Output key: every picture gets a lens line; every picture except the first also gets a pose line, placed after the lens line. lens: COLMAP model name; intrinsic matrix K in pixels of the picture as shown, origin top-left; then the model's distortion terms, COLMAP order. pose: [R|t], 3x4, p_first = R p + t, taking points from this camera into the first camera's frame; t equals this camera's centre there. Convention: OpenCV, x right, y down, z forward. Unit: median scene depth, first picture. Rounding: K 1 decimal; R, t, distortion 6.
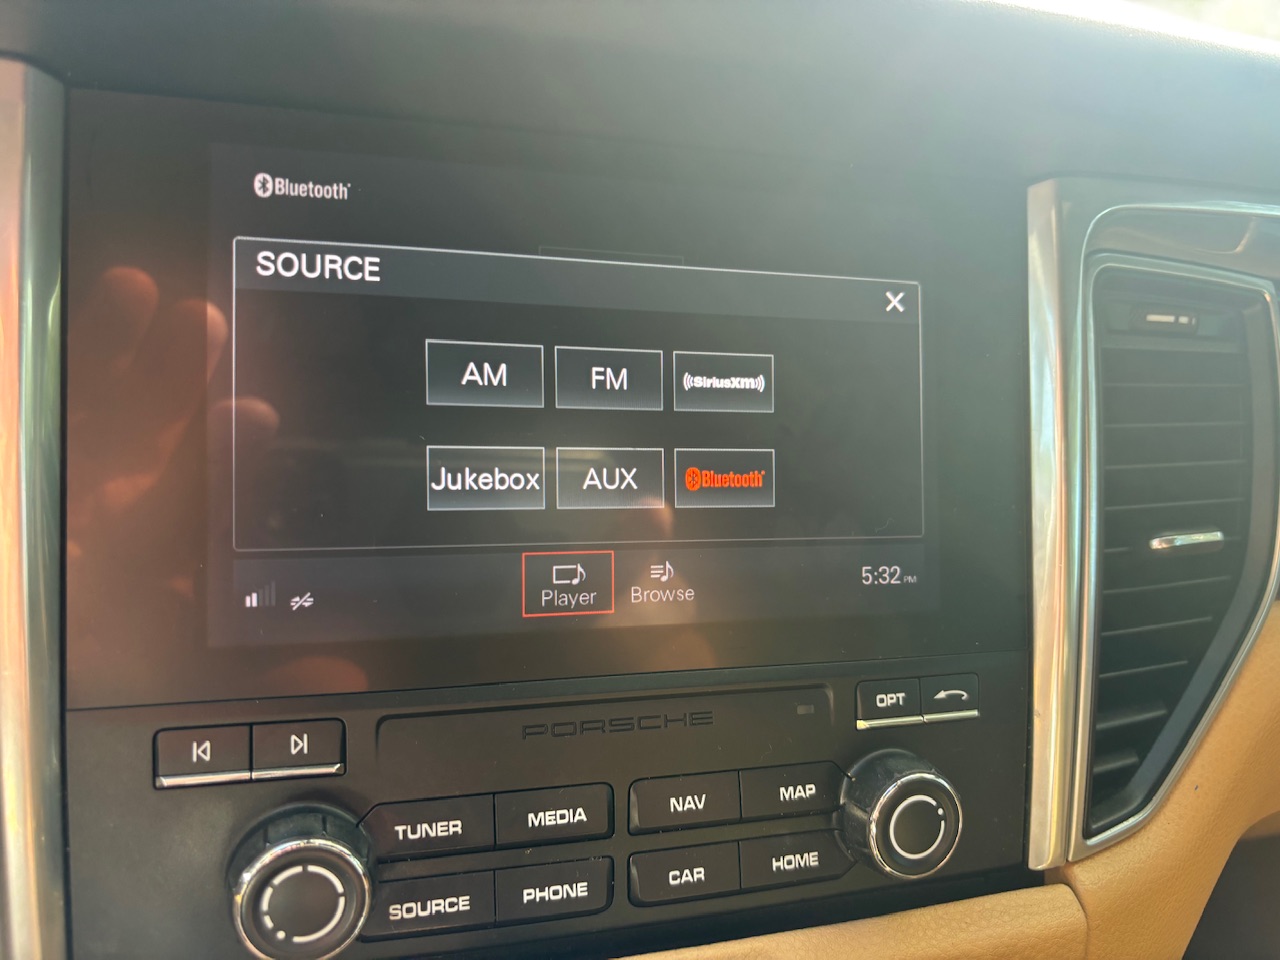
lens RADIAL K [[976.7, 0, 640.0], [0, 976.7, 480.0], [0, 0, 1]] dist [-0.012028, -0.005953]
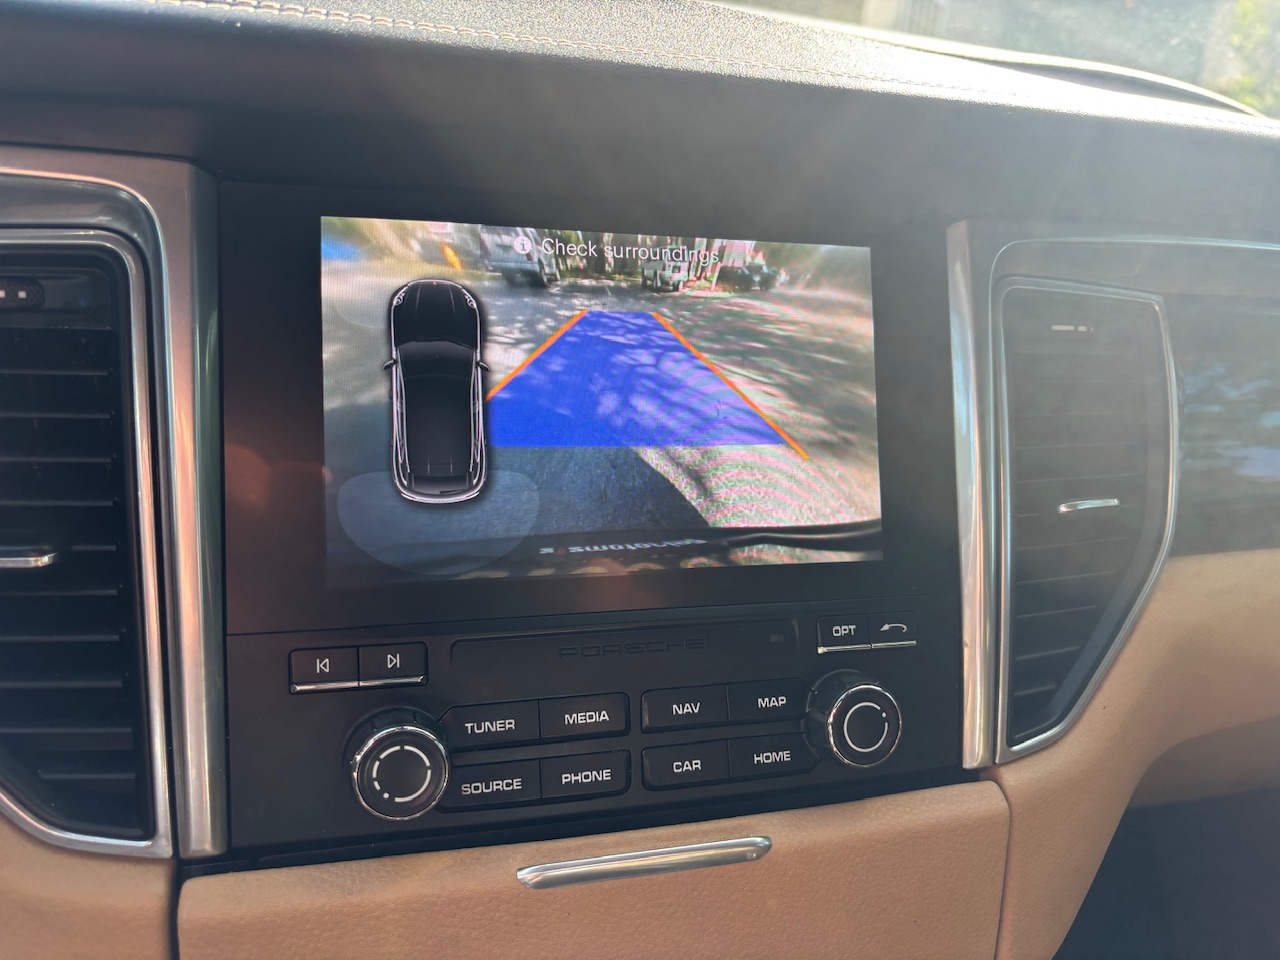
lens RADIAL K [[976.7, 0, 640.0], [0, 976.7, 480.0], [0, 0, 1]] dist [-0.012028, -0.005953]
pose [[0.999594, -0.022236, -0.017843, 0.017278], [0.021875, 0.999557, -0.020174, 0.051198], [0.018284, 0.019775, 0.999637, -0.310142]]
